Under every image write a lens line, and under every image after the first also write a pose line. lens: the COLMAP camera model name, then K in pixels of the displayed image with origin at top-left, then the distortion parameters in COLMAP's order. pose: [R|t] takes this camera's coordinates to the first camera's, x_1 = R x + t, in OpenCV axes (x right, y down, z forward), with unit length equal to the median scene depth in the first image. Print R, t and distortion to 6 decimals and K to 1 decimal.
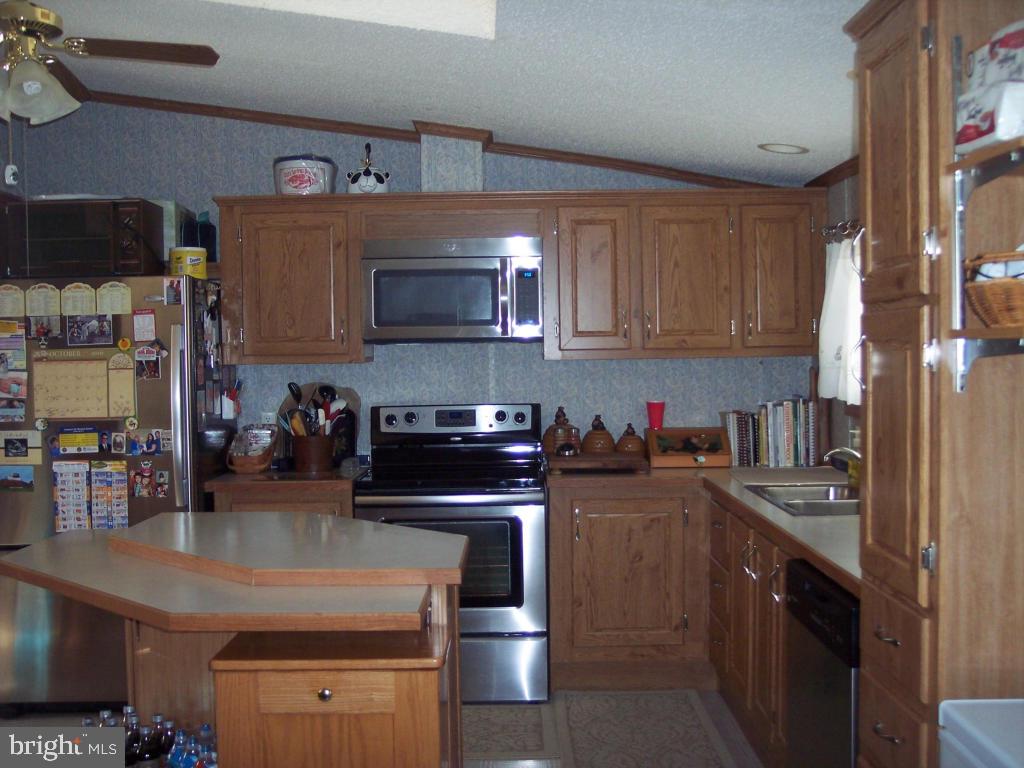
lens RADIAL K [[1174.7, 0, 519.4], [0, 1174.7, 384.6], [0, 0, 1]] dist [-0.165032, 0.279007]
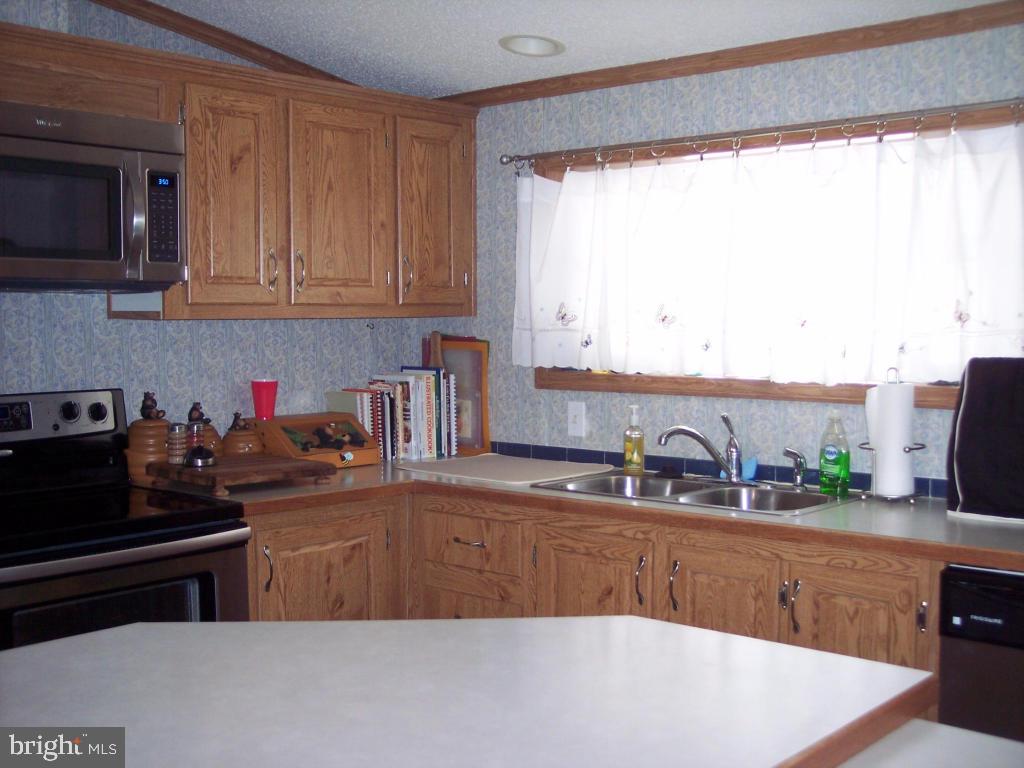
lens RADIAL K [[1174.7, 0, 519.4], [0, 1174.7, 384.6], [0, 0, 1]] dist [-0.165032, 0.279007]
pose [[0.665238, -0.031480, 0.745967, -0.331883], [0.016875, 0.999489, 0.027130, 0.000667], [-0.746440, -0.005459, 0.665430, 0.449228]]
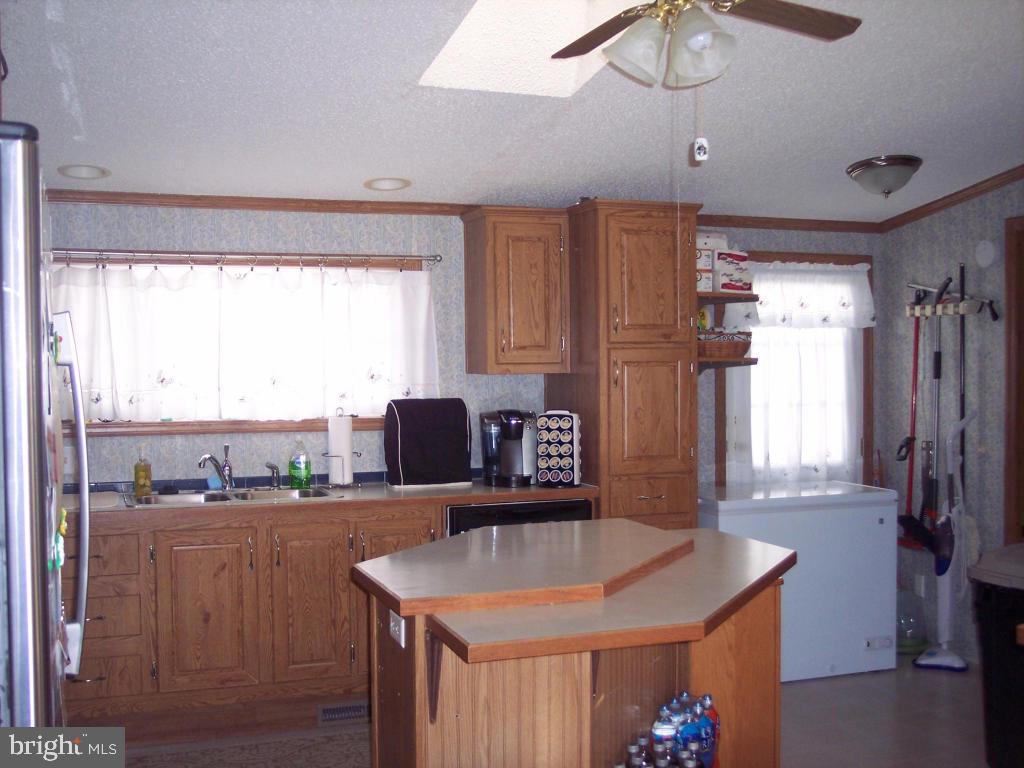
lens RADIAL K [[1174.7, 0, 519.4], [0, 1174.7, 384.6], [0, 0, 1]] dist [-0.165032, 0.279007]
pose [[-0.342211, -0.001576, 0.939622, -0.767343], [0.039433, 0.999094, 0.016037, -0.018977], [-0.938795, 0.042540, -0.341838, 0.911180]]
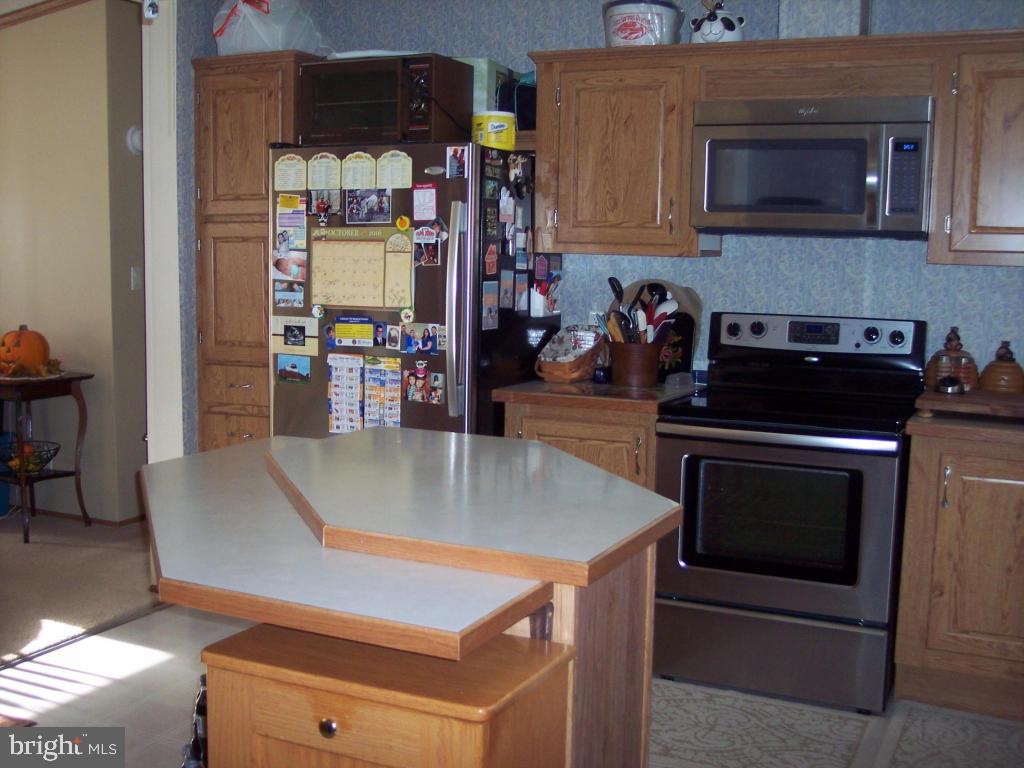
lens RADIAL K [[1174.7, 0, 519.4], [0, 1174.7, 384.6], [0, 0, 1]] dist [-0.165032, 0.279007]
pose [[0.902985, 0.081998, -0.421775, 0.105857], [-0.045406, 0.994336, 0.096100, -0.002995], [0.427266, -0.067625, 0.901593, 0.226246]]
